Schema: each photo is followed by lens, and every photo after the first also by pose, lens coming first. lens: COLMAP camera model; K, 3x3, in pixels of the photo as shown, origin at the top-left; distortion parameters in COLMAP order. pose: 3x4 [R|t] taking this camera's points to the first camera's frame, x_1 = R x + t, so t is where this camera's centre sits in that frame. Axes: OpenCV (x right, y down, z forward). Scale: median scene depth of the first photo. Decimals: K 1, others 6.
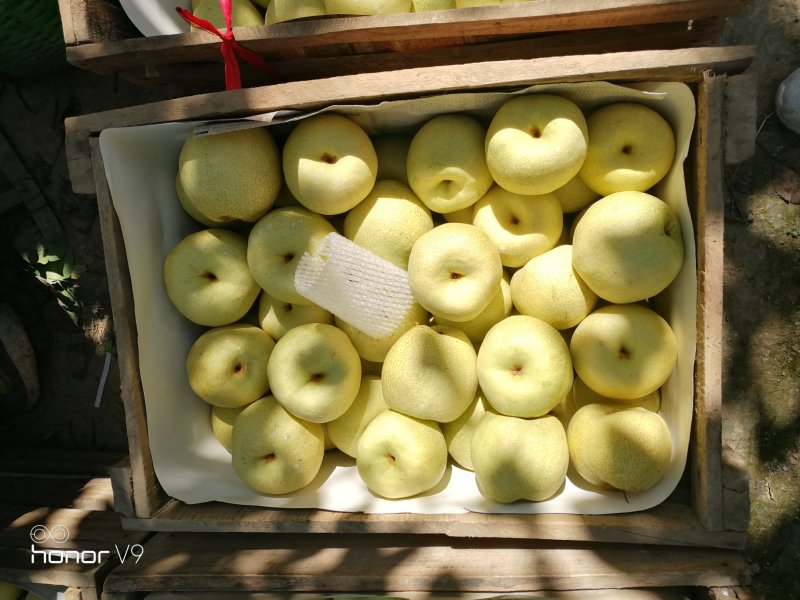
lens RADIAL K [[652.6, 0, 397.9], [0, 652.6, 298.2], [0, 0, 1]] dist [0.043780, -0.005228]
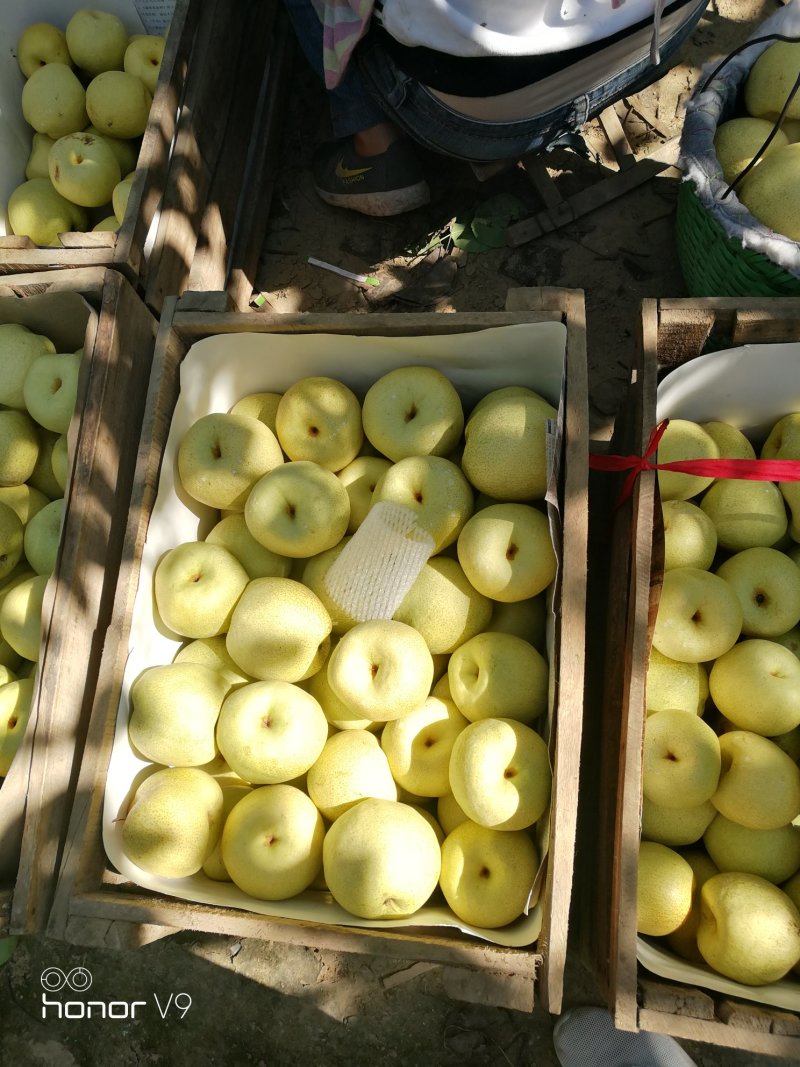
lens RADIAL K [[870.3, 0, 396.8], [0, 870.3, 534.9], [0, 0, 1]] dist [0.043780, -0.005228]
pose [[-0.125032, 0.989004, -0.078978, -0.008363], [-0.991323, -0.121276, 0.050703, -0.102784], [0.040567, 0.084632, 0.995586, -0.259433]]
